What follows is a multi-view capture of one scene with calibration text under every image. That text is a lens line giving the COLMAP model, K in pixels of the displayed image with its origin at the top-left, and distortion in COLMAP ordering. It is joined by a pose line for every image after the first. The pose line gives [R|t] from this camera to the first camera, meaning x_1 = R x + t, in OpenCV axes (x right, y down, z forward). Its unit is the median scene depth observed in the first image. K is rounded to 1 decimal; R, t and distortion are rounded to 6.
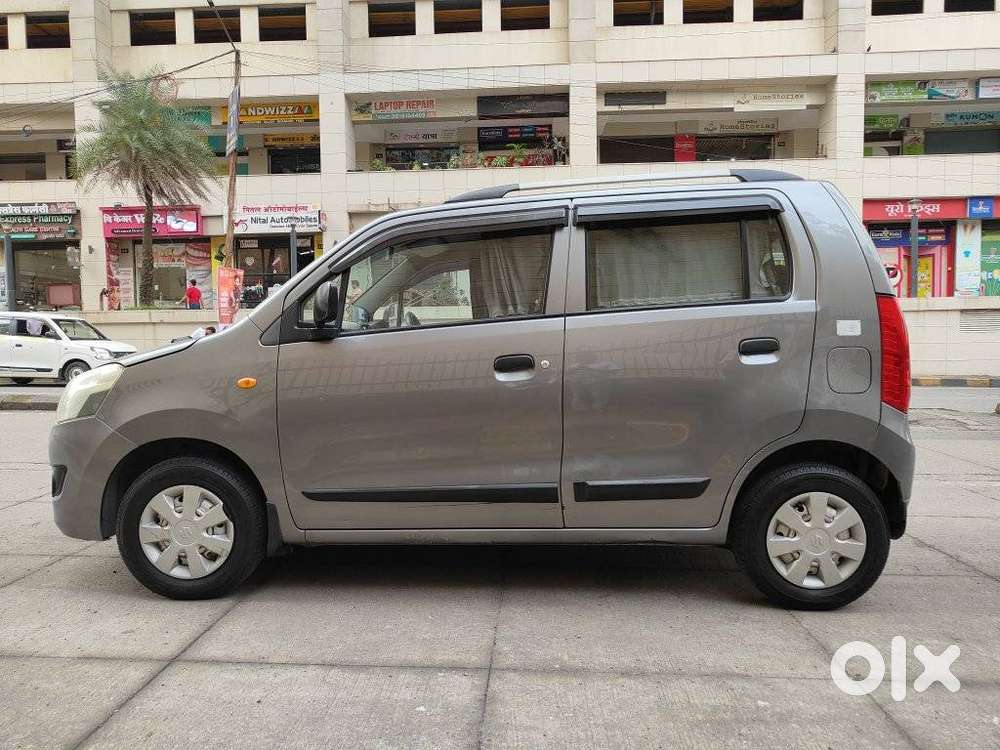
lens RADIAL K [[695.5, 0, 501.4], [0, 695.5, 379.5], [0, 0, 1]] dist [0.001520, 0.008220]
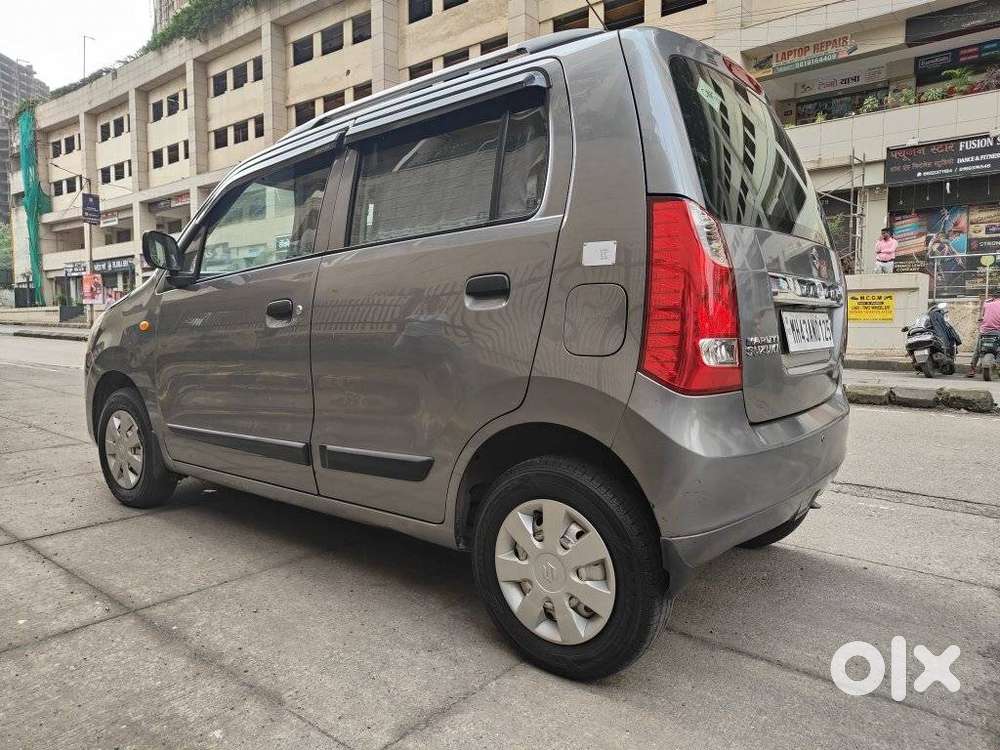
lens RADIAL K [[699.5, 0, 500.0], [0, 699.5, 375.0], [0, 0, 1]] dist [0.002345, 0.004723]
pose [[0.802117, 0.056800, -0.594460, 0.790576], [-0.043731, 0.998380, 0.036386, 0.017586], [0.595564, -0.003189, 0.803302, 0.415943]]
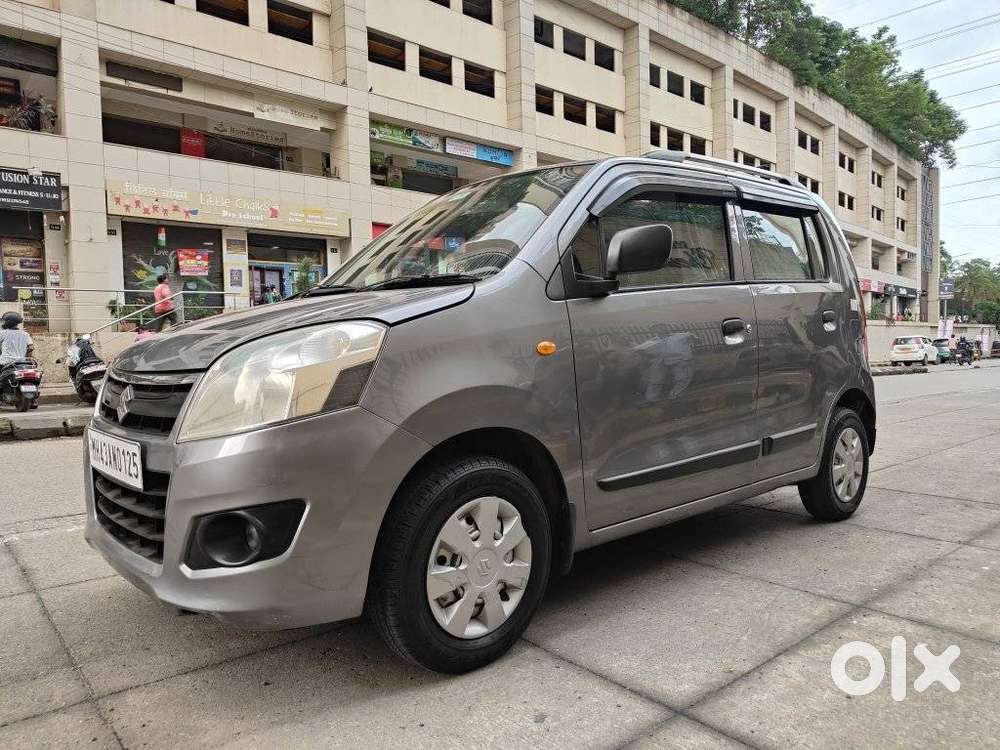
lens RADIAL K [[695.5, 0, 501.4], [0, 695.5, 379.5], [0, 0, 1]] dist [0.001520, 0.008220]
pose [[0.716151, -0.034943, 0.697070, -0.919060], [0.049809, 0.998758, -0.001107, 0.036929], [-0.696165, 0.035513, 0.717002, 0.493211]]
